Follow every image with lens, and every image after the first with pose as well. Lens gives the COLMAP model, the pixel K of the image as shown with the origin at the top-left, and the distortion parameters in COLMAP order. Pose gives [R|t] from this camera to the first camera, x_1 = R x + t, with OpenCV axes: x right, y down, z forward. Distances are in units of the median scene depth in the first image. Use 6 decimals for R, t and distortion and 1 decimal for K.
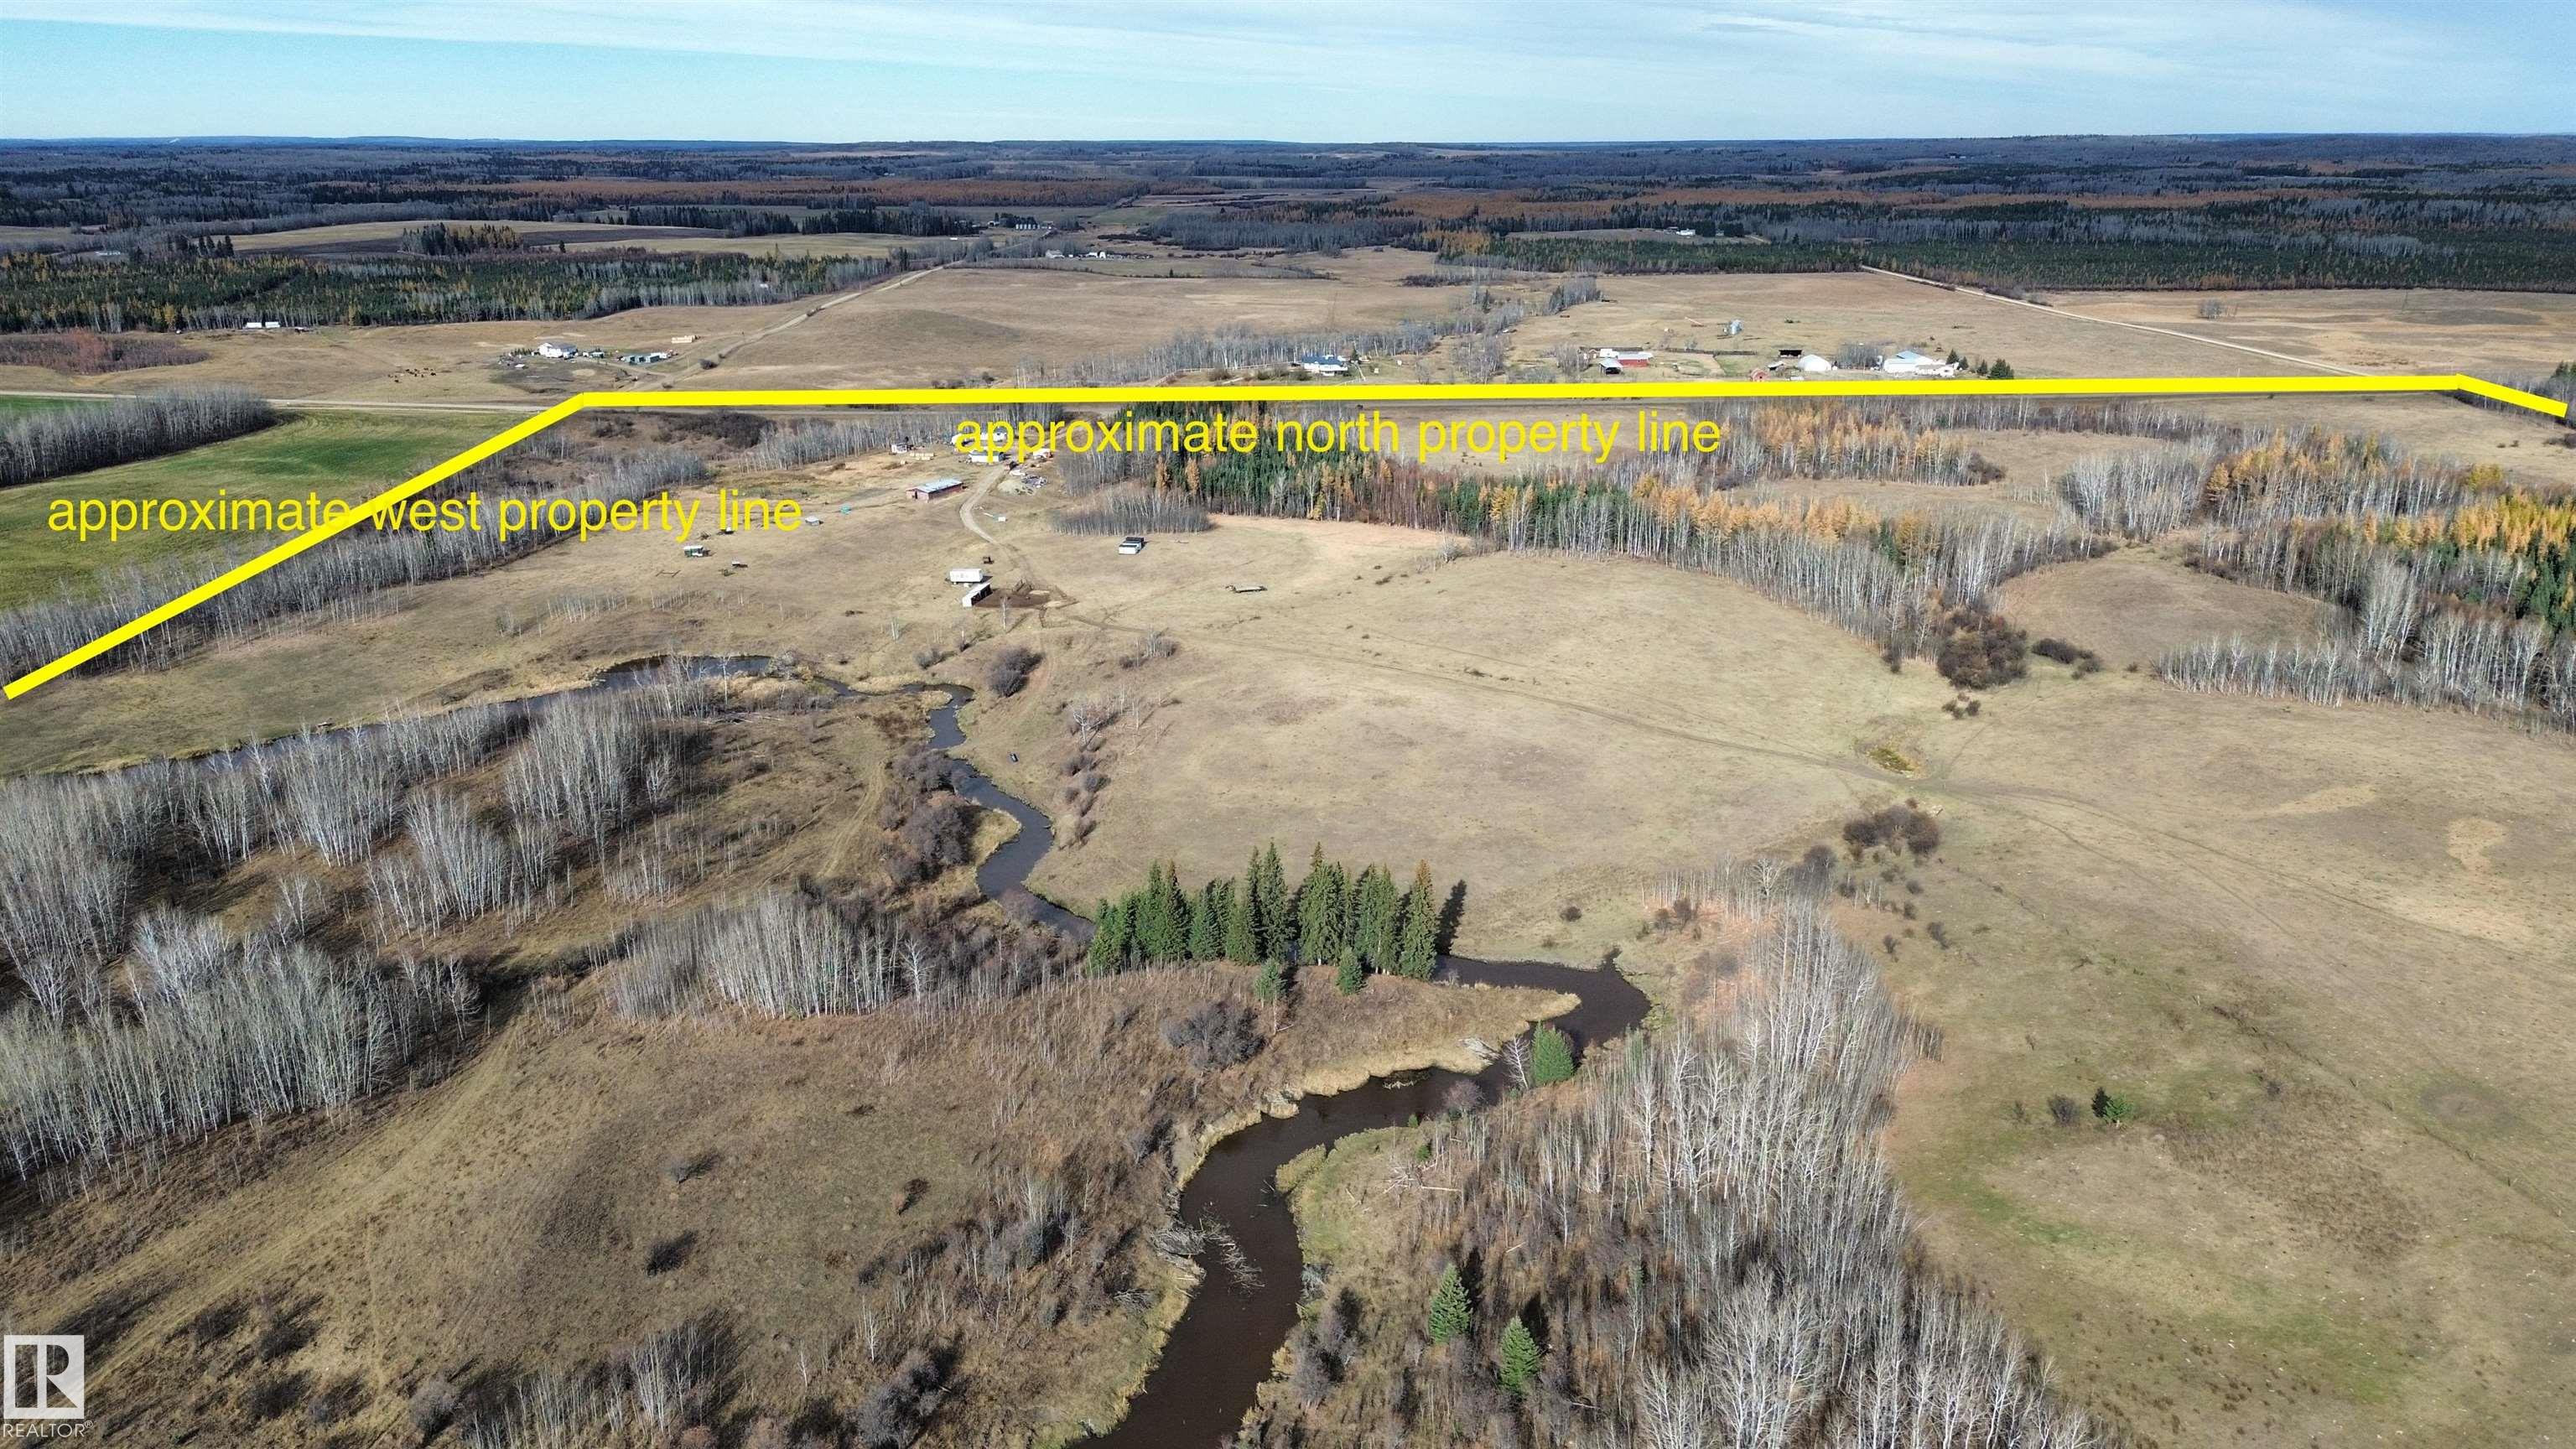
lens RADIAL K [[1836.1, 0, 1293.6], [0, 1836.1, 740.4], [0, 0, 1]] dist [0.076105, -0.071823]
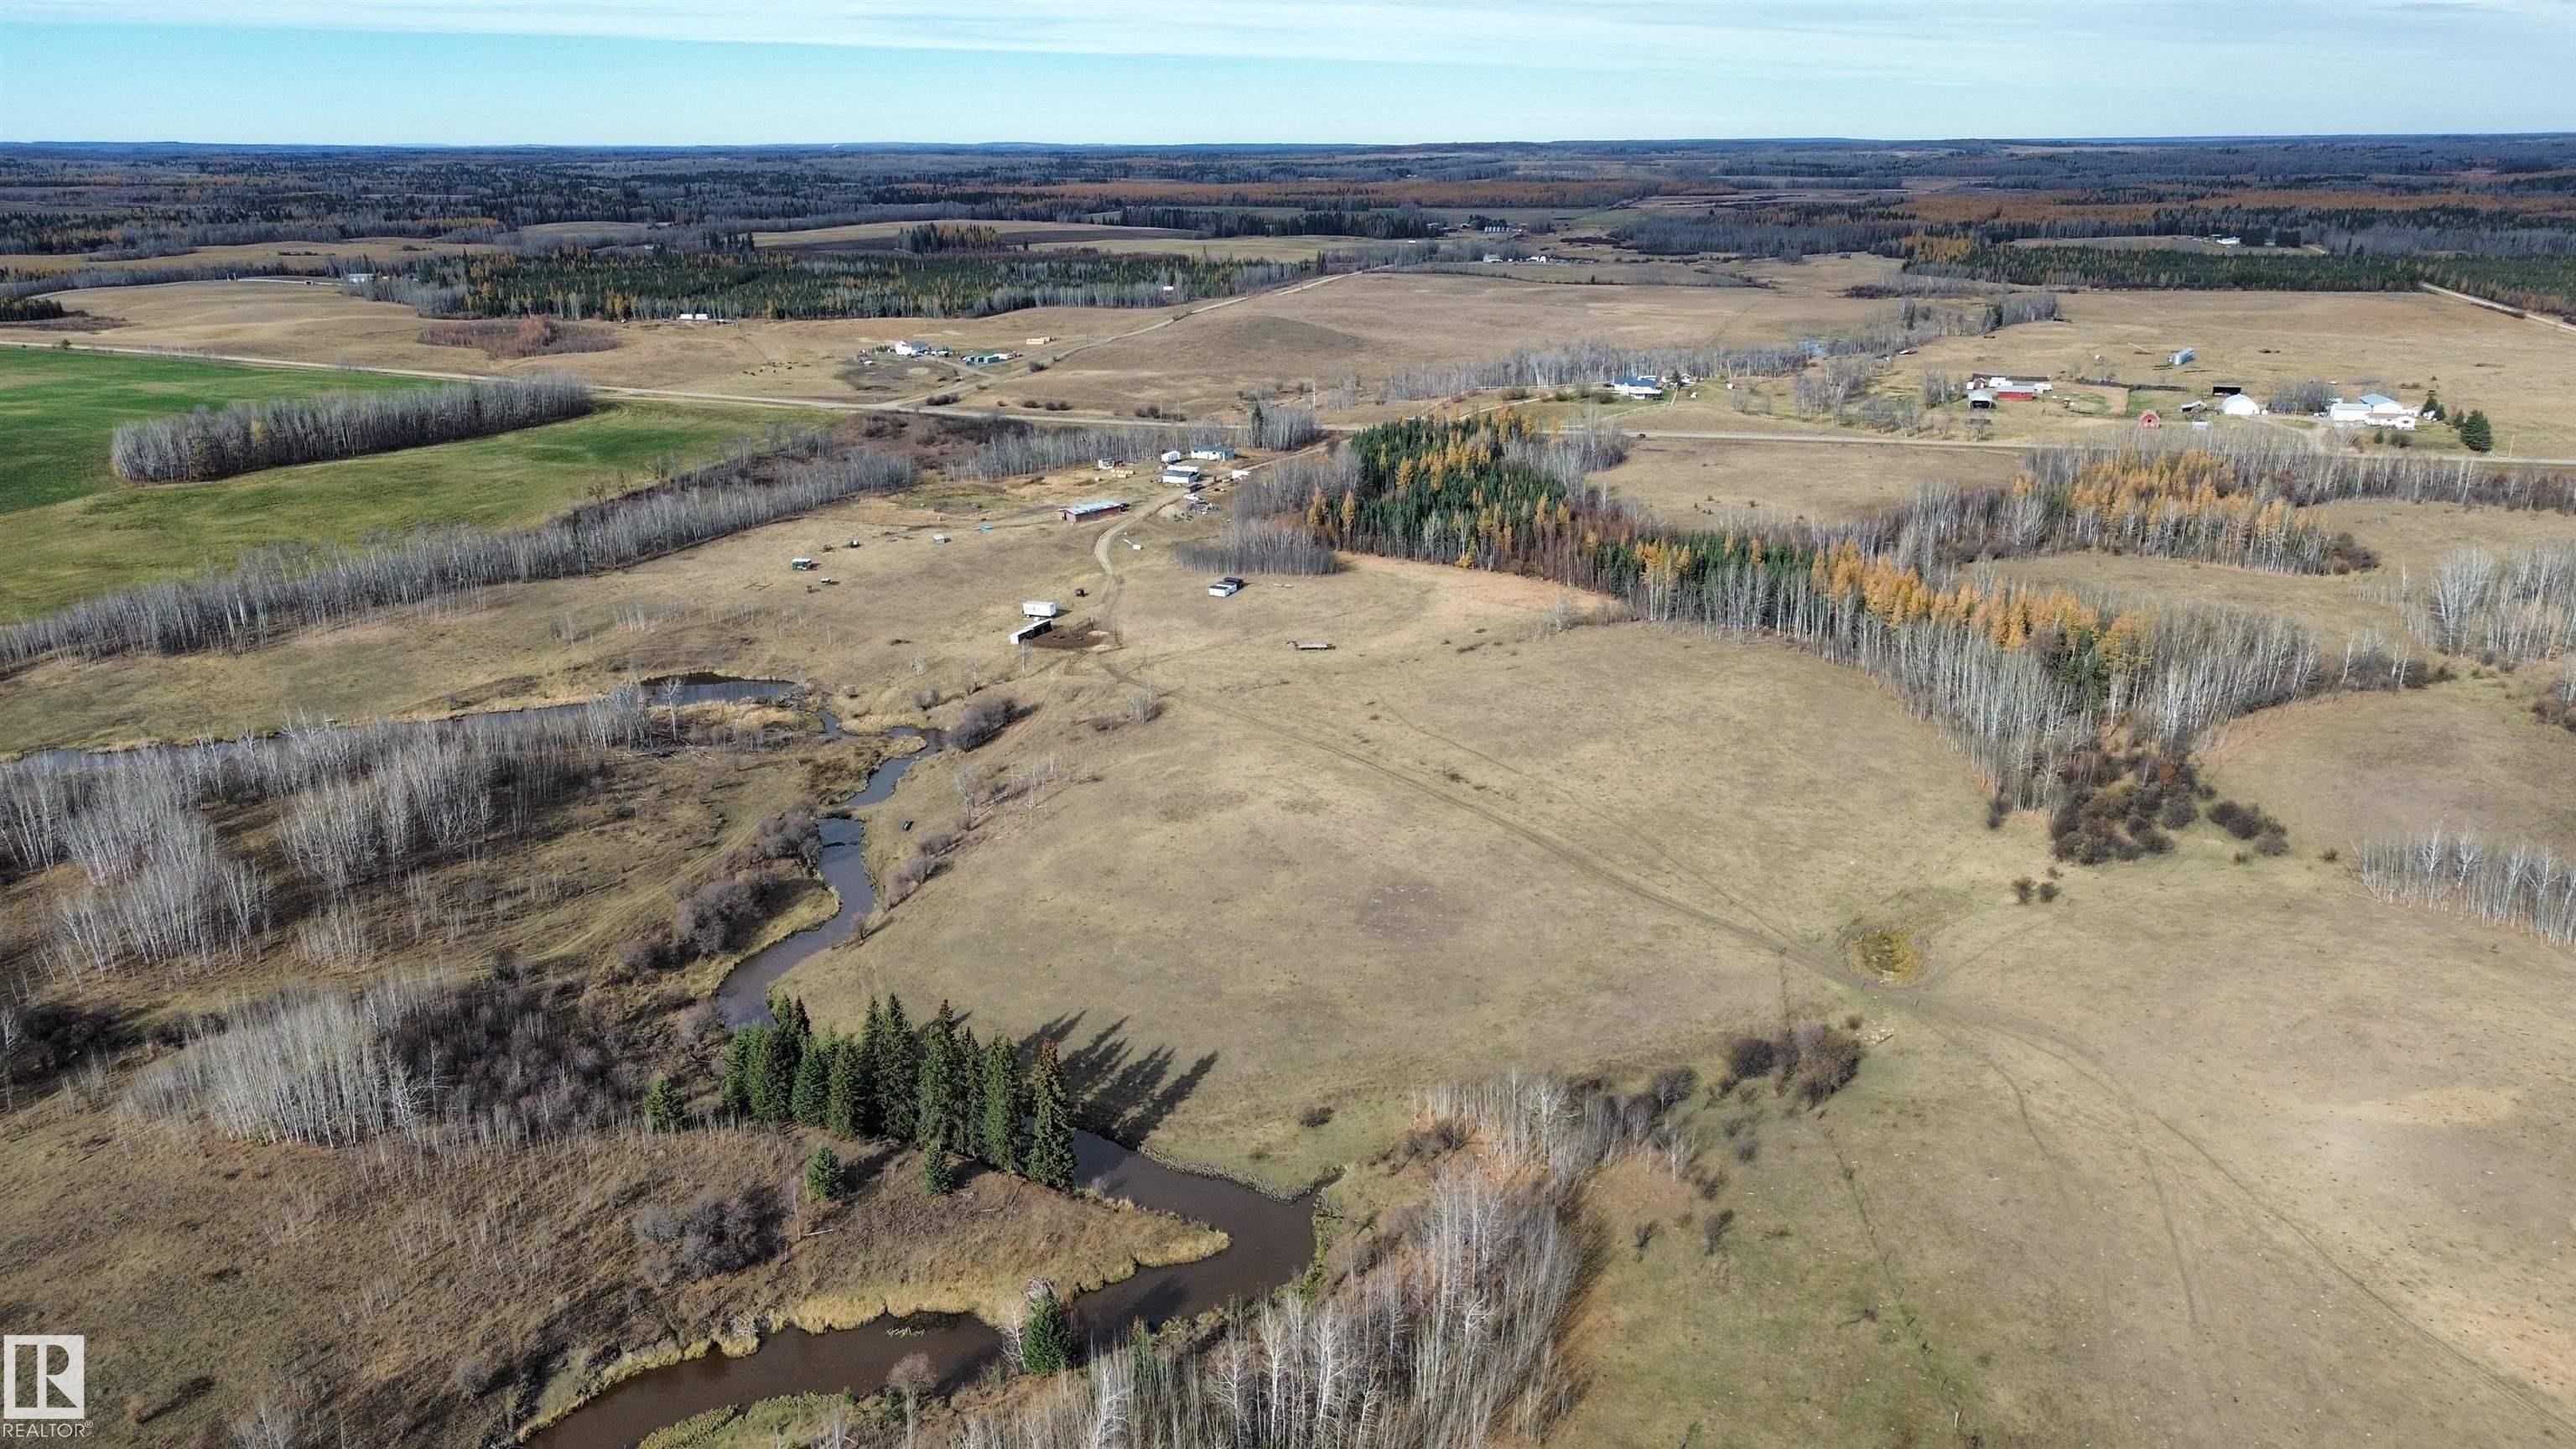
lens RADIAL K [[1836.1, 0, 1281.5], [0, 1836.1, 728.4], [0, 0, 1]] dist [0.076105, -0.071823]
pose [[0.955863, 0.087976, -0.280332, 0.086940], [-0.089620, 0.995952, 0.006975, -0.019440], [0.279811, 0.018456, 0.959878, 0.057445]]
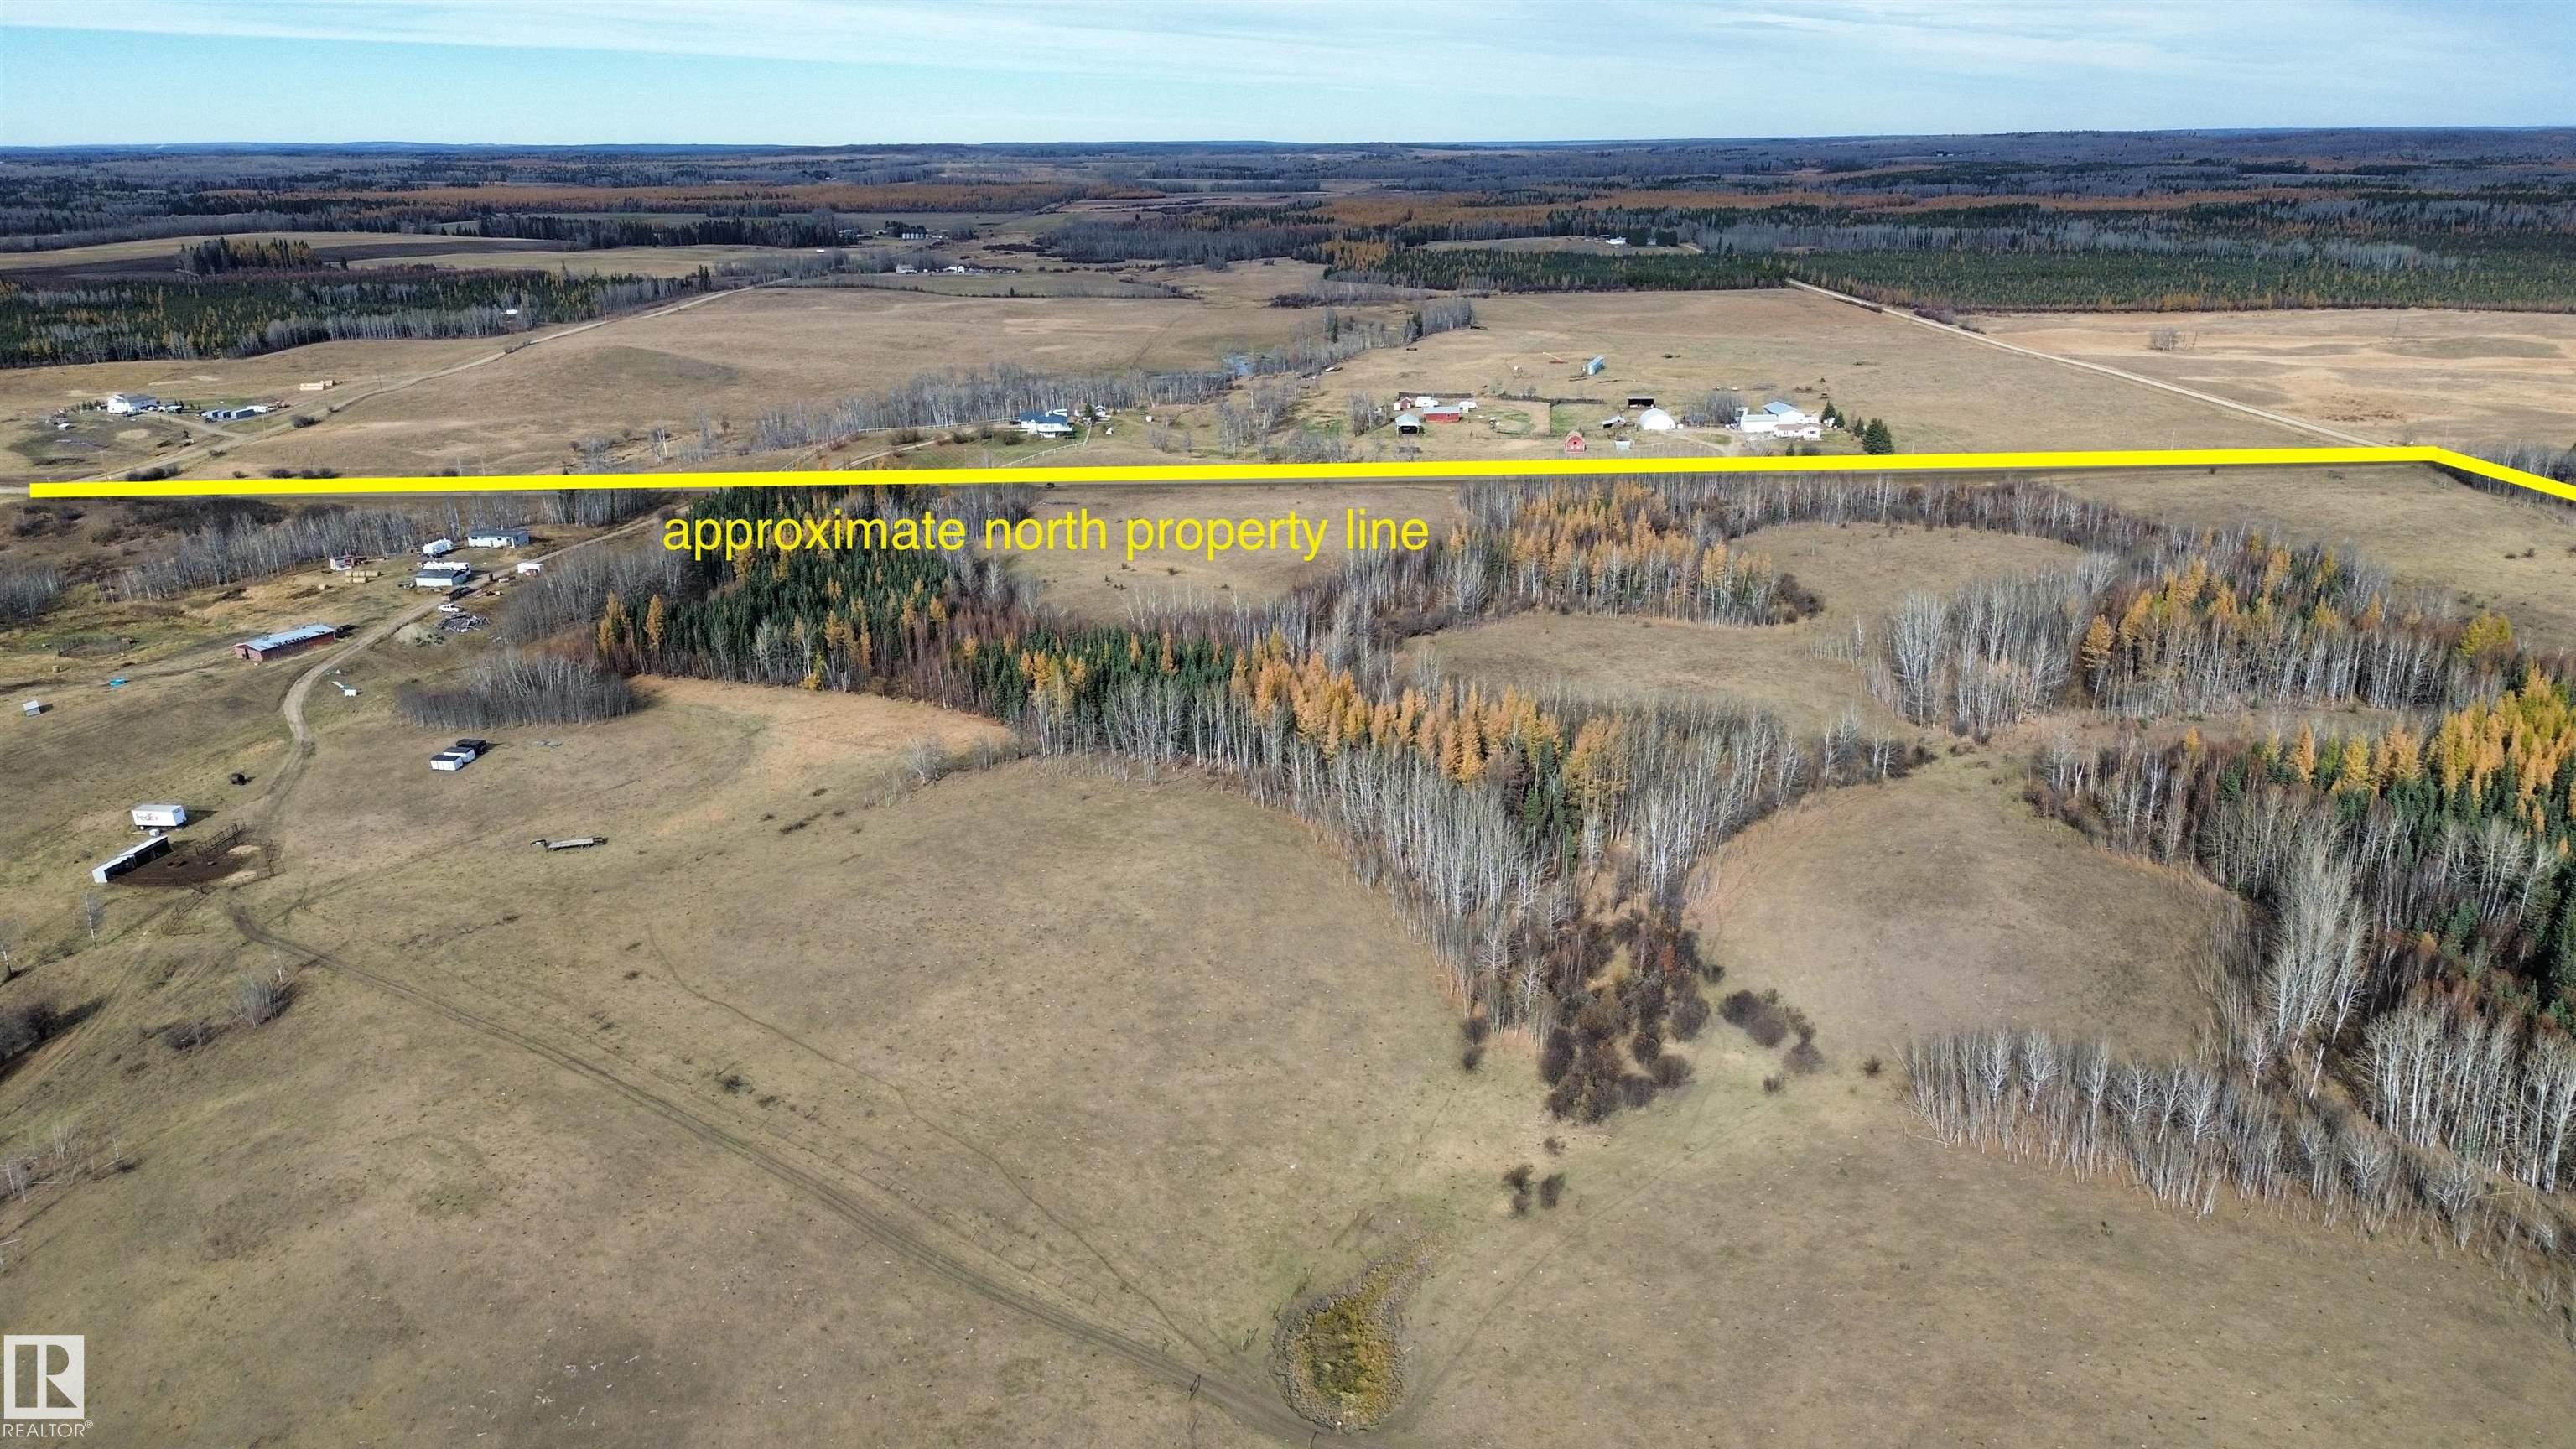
lens RADIAL K [[1836.1, 0, 1296.5], [0, 1836.1, 738.7], [0, 0, 1]] dist [0.076105, -0.071823]
pose [[0.999984, -0.004466, -0.003413, 0.093395], [0.004463, 0.999990, -0.000883, -0.047719], [0.003417, 0.000868, 0.999994, 0.144068]]
